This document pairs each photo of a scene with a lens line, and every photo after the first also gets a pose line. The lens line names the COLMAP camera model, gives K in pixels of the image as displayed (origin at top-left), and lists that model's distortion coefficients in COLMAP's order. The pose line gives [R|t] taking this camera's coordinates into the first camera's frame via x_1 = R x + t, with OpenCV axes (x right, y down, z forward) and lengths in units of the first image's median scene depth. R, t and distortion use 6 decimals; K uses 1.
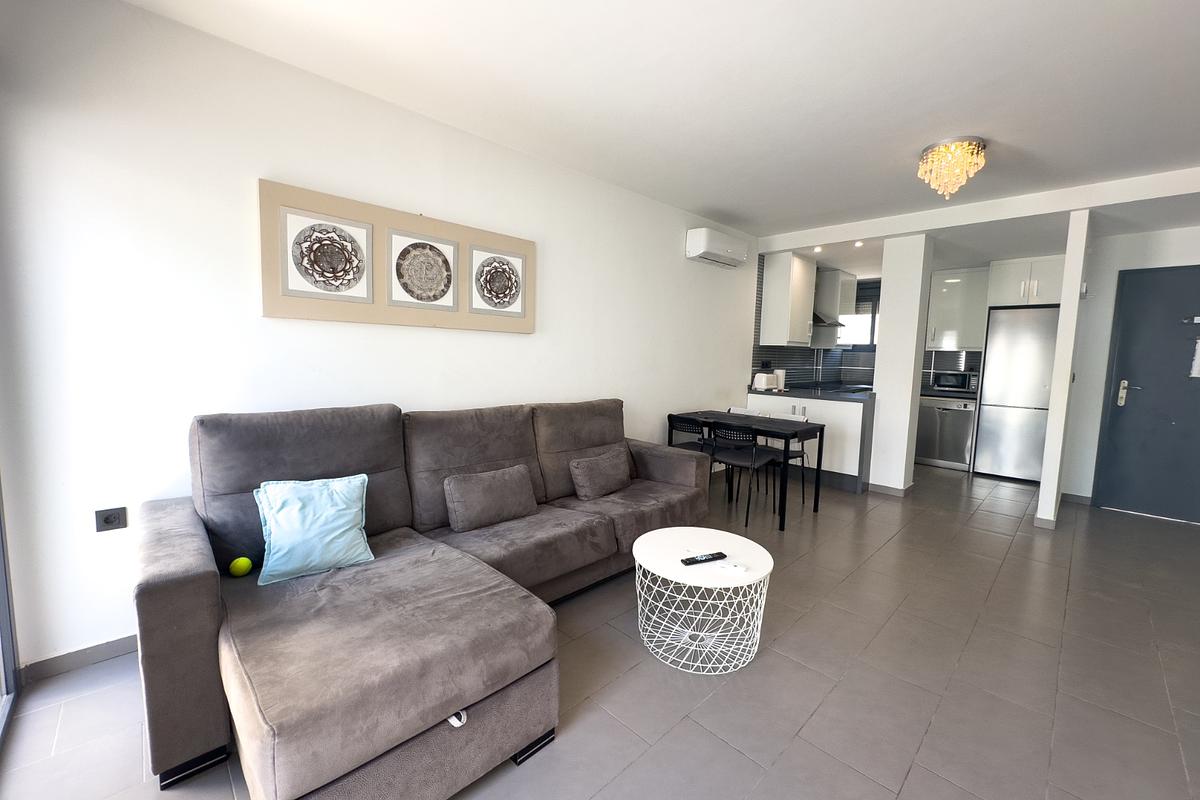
lens RADIAL K [[479.4, 0, 601.0], [0, 479.4, 395.8], [0, 0, 1]] dist [-0.000075, 0.000370]
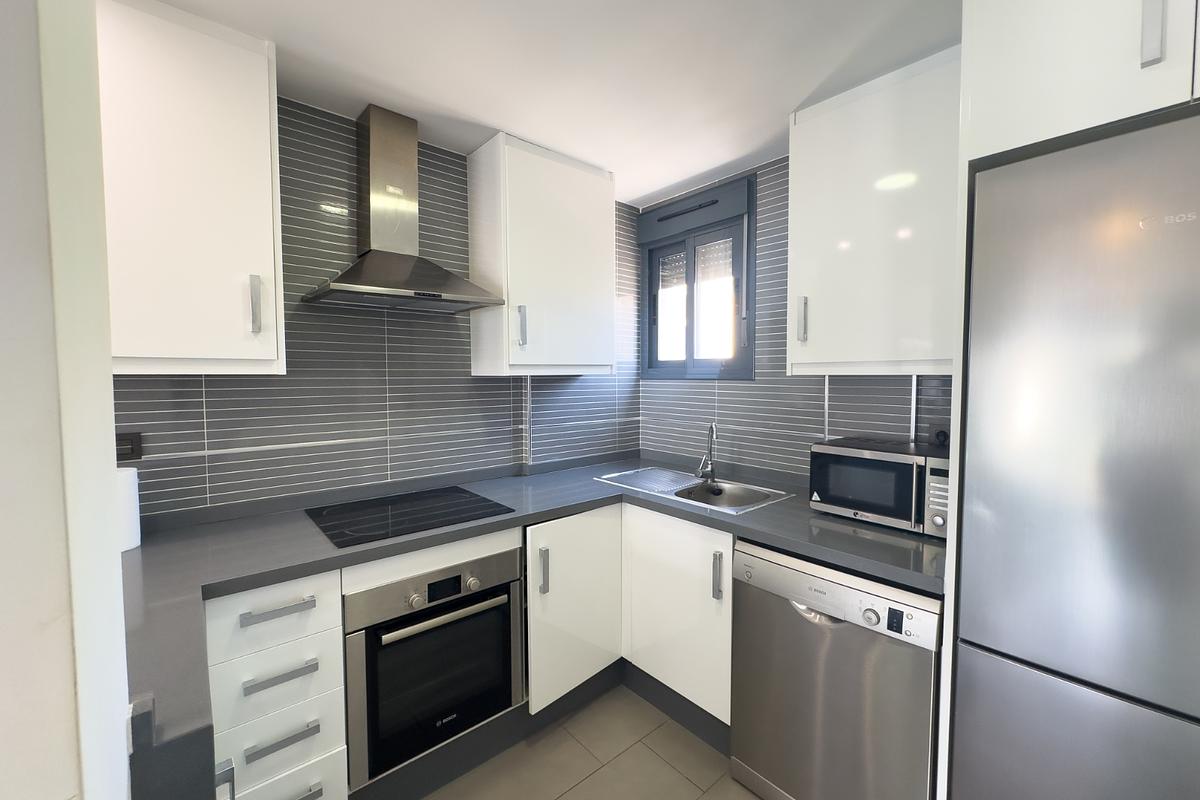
lens RADIAL K [[479.4, 0, 601.0], [0, 479.4, 395.8], [0, 0, 1]] dist [-0.000075, 0.000370]
pose [[0.997870, -0.021506, -0.061593, 0.666837], [0.018125, 0.998326, -0.054927, -0.076716], [0.062672, 0.053694, 0.996589, 0.795729]]
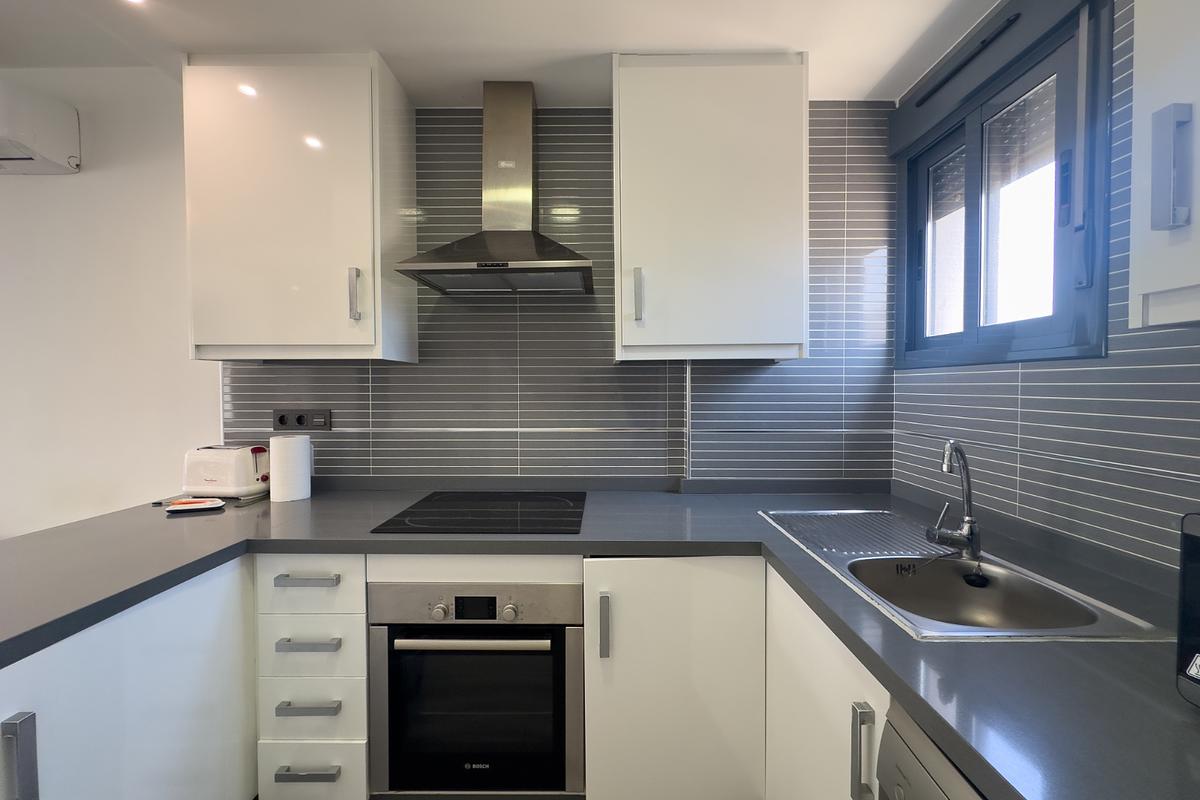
lens RADIAL K [[479.4, 0, 601.0], [0, 479.4, 395.8], [0, 0, 1]] dist [-0.000075, 0.000370]
pose [[0.708938, -0.010185, -0.705197, 0.768833], [-0.051082, 0.996528, -0.065746, -0.072528], [0.703418, 0.082633, 0.705957, 0.947017]]
